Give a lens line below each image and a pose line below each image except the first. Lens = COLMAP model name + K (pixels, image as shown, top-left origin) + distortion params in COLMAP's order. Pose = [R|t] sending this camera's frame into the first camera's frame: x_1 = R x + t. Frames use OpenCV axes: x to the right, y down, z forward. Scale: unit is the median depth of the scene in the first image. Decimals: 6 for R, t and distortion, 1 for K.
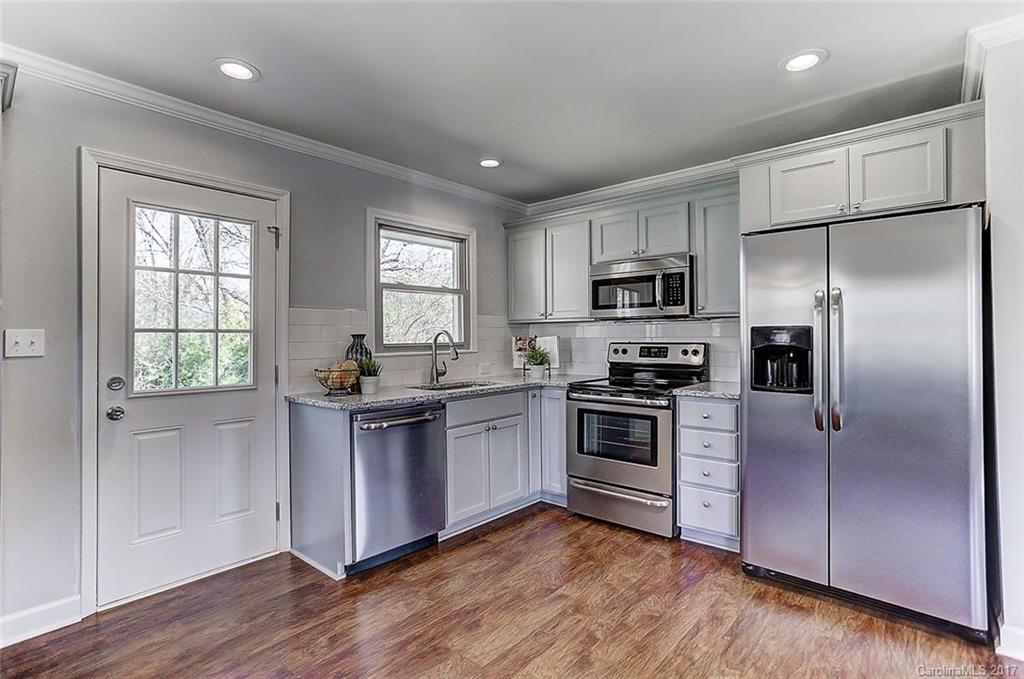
lens RADIAL K [[501.5, 0, 510.4], [0, 501.5, 332.4], [0, 0, 1]] dist [-0.032074, 0.020268]
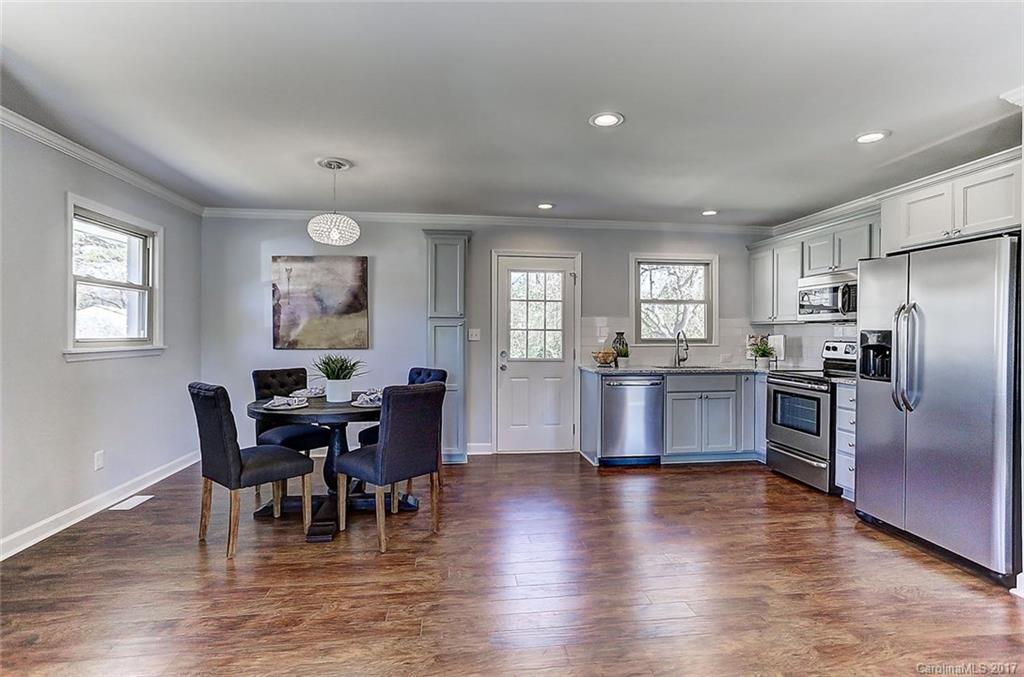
lens RADIAL K [[501.5, 0, 513.7], [0, 501.5, 331.5], [0, 0, 1]] dist [-0.032074, 0.020268]
pose [[0.746720, 0.009539, -0.665070, 0.584773], [-0.004132, 0.999944, 0.009702, -0.014552], [0.665125, -0.004497, 0.746718, -0.518081]]
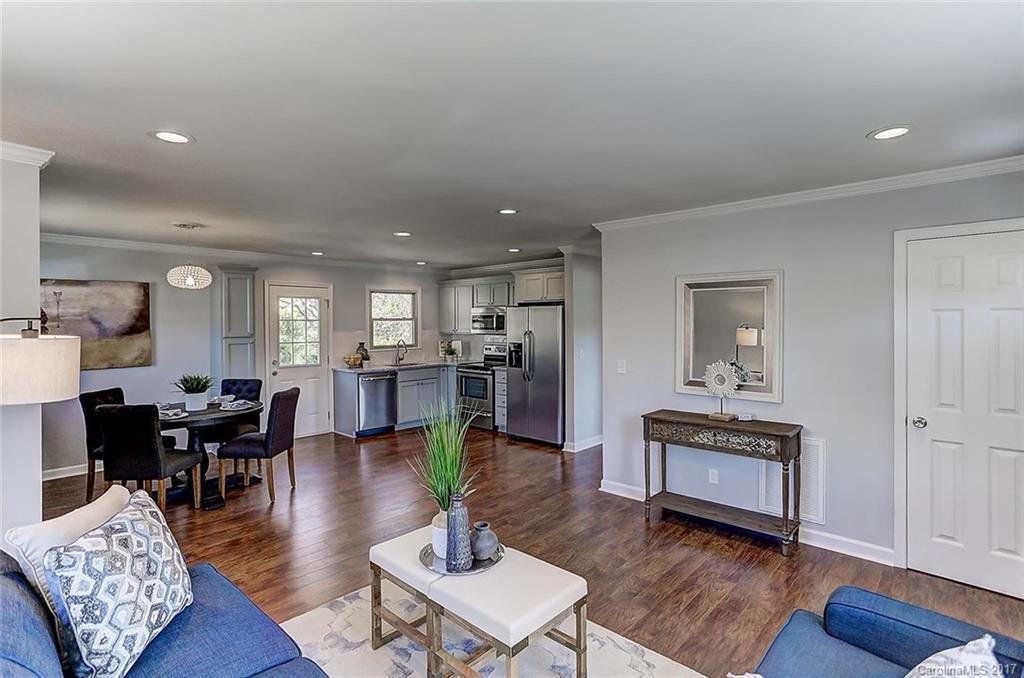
lens RADIAL K [[501.5, 0, 508.1], [0, 501.5, 331.4], [0, 0, 1]] dist [-0.032074, 0.020268]
pose [[0.999343, 0.002761, -0.036136, 0.501119], [-0.001755, 0.999610, 0.027854, -0.123389], [0.036199, -0.027772, 0.998959, -1.413964]]
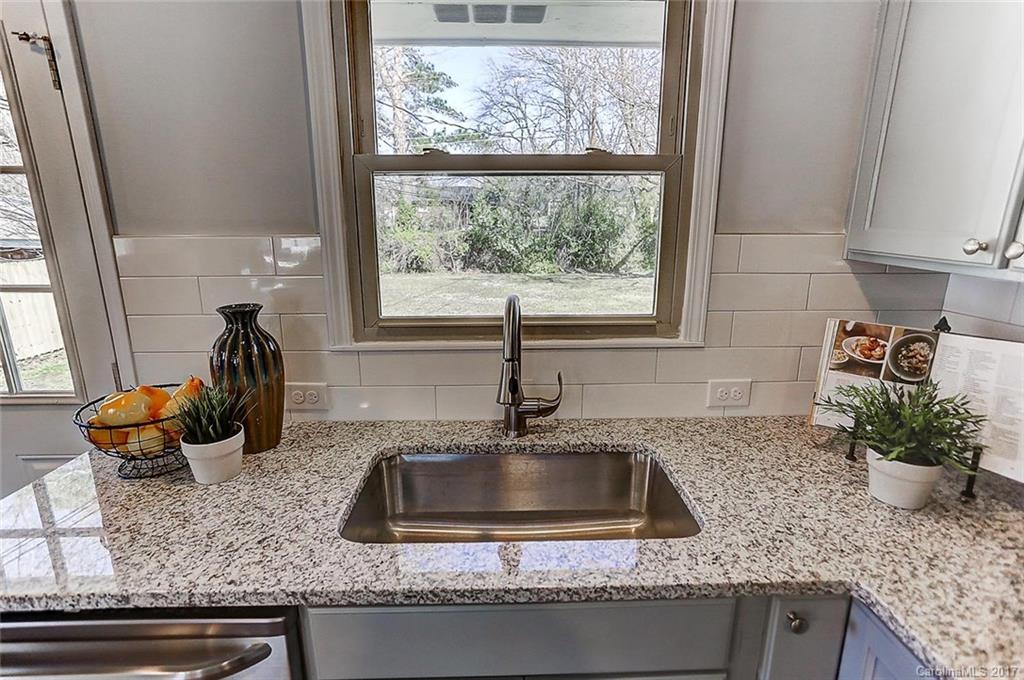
lens RADIAL K [[501.5, 0, 513.1], [0, 501.5, 342.5], [0, 0, 1]] dist [-0.032074, 0.020268]
pose [[0.686881, 0.190698, -0.701305, 0.115350], [0.003800, 0.964006, 0.265853, -0.075988], [0.726760, -0.185274, 0.661433, 0.968678]]
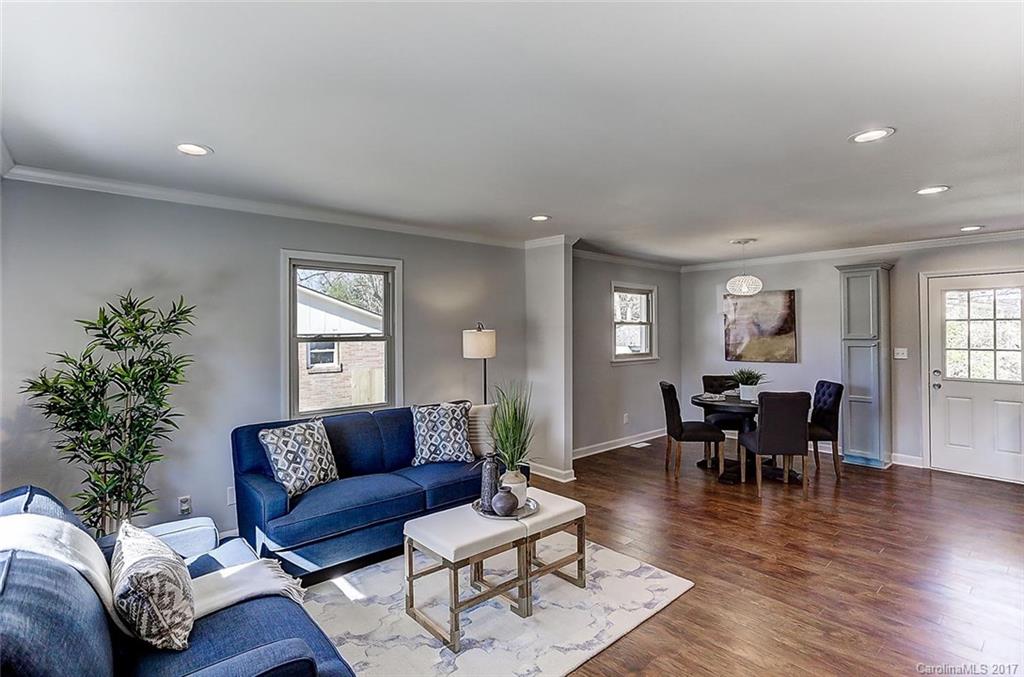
lens RADIAL K [[501.5, 0, 510.5], [0, 501.5, 329.5], [0, 0, 1]] dist [-0.032074, 0.020268]
pose [[-0.124563, 0.002590, -0.992208, 1.361011], [0.016755, 0.999859, 0.000506, -0.102242], [0.992070, -0.016561, -0.124589, -0.524518]]
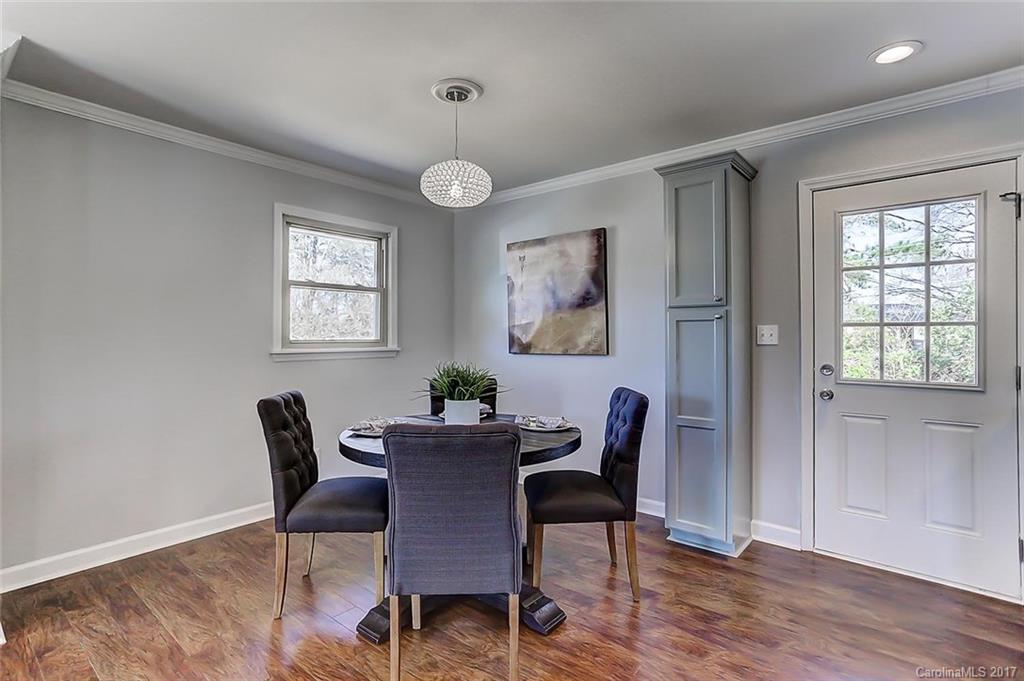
lens RADIAL K [[501.5, 0, 513.5], [0, 501.5, 334.2], [0, 0, 1]] dist [-0.032074, 0.020268]
pose [[0.022883, 0.004582, -0.999728, 0.304806], [0.010810, 0.999930, 0.004830, 0.002934], [0.999680, -0.010918, 0.022832, 0.174986]]
